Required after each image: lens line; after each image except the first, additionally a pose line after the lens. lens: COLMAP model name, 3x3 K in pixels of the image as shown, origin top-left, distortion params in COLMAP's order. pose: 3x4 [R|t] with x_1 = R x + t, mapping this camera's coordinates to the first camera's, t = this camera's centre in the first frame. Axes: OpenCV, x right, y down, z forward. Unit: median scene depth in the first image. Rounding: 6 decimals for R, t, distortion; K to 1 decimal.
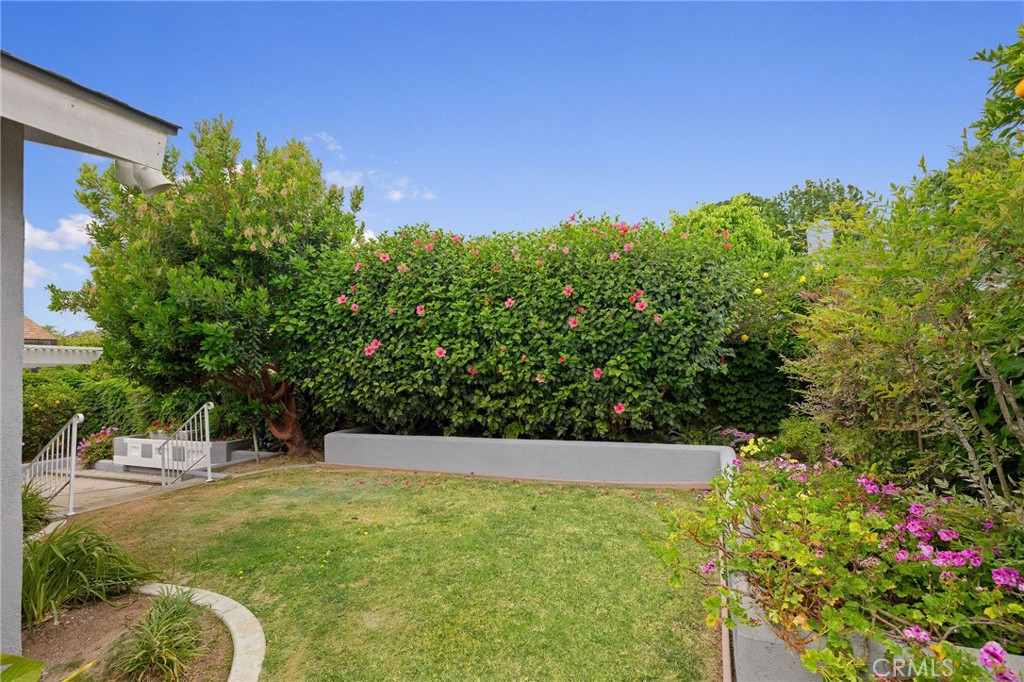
lens RADIAL K [[441.5, 0, 512.0], [0, 441.5, 341.0], [0, 0, 1]] dist [-0.000479, -0.000134]
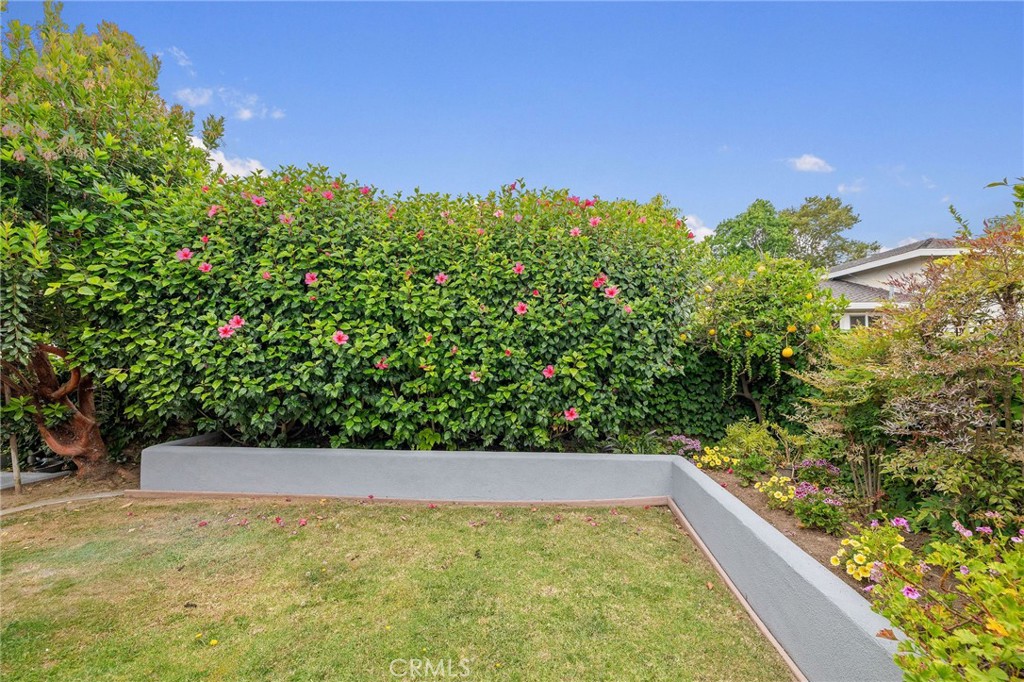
lens RADIAL K [[427.1, 0, 515.0], [0, 427.1, 332.1], [0, 0, 1]] dist [0.001092, -0.000280]
pose [[0.953330, 0.049785, 0.297797, -0.091632], [-0.047366, 0.998760, -0.015339, 0.012576], [-0.298191, 0.000518, 0.954506, 0.225432]]
